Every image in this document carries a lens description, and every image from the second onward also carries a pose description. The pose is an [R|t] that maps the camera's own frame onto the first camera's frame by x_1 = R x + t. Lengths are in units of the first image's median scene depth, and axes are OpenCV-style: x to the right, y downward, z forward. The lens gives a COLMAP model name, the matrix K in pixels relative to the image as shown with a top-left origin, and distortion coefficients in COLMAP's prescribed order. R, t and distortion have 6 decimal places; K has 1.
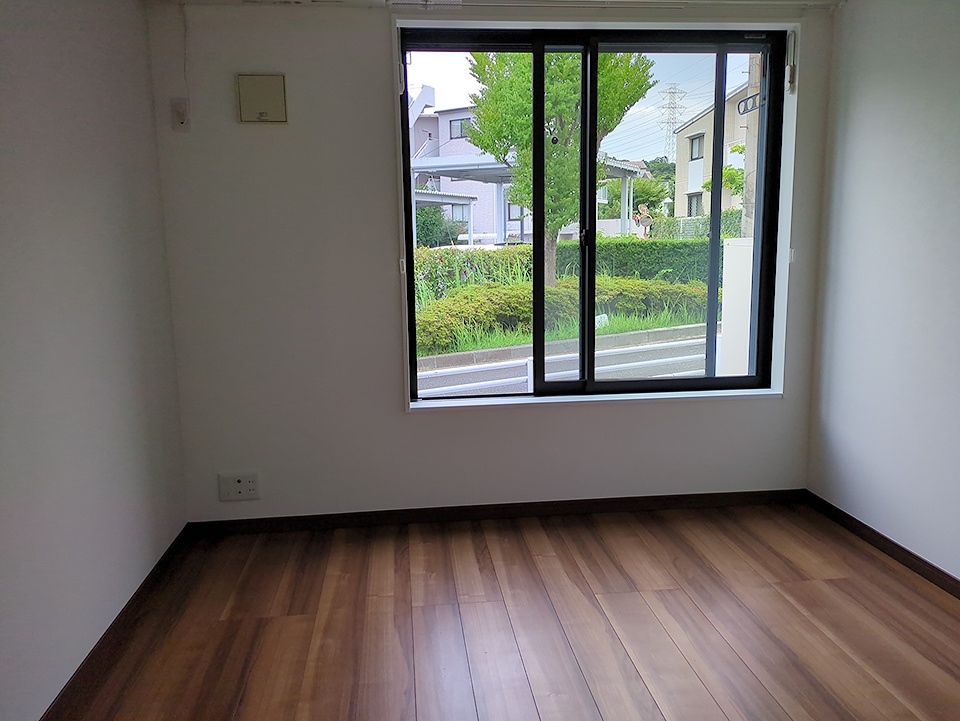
lens RADIAL K [[717.3, 0, 471.8], [0, 717.3, 354.7], [0, 0, 1]] dist [0.055134, -0.001041]
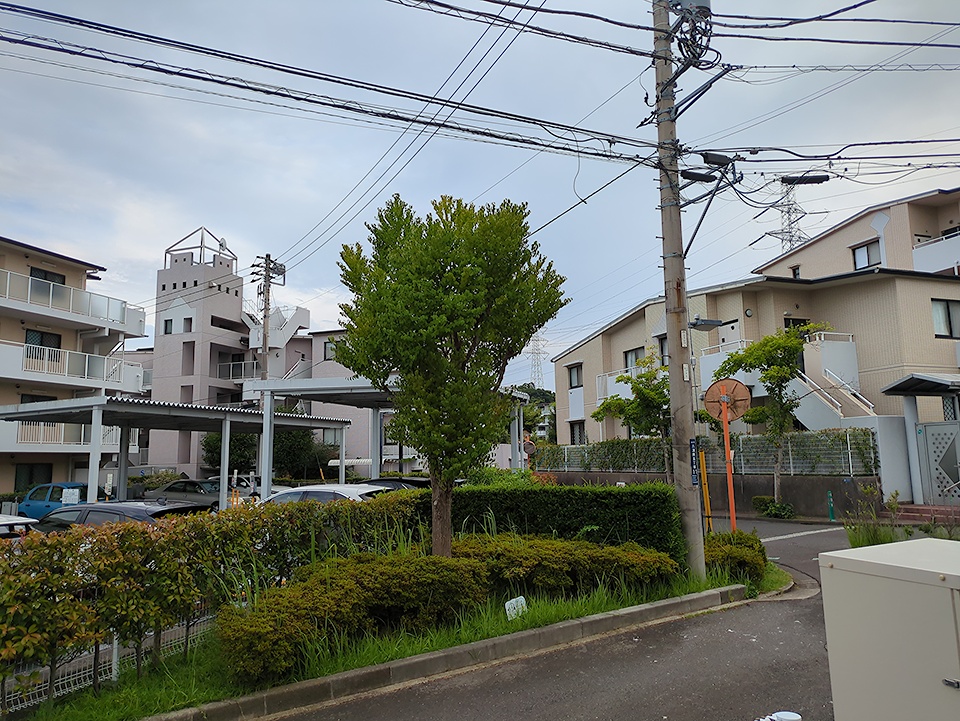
lens RADIAL K [[717.3, 0, 471.8], [0, 717.3, 354.7], [0, 0, 1]] dist [0.055134, -0.001041]
pose [[0.985265, 0.028965, 0.168564, 0.007619], [0.022643, 0.954792, -0.296412, -0.070152], [-0.169529, 0.295861, 0.940067, 0.245967]]
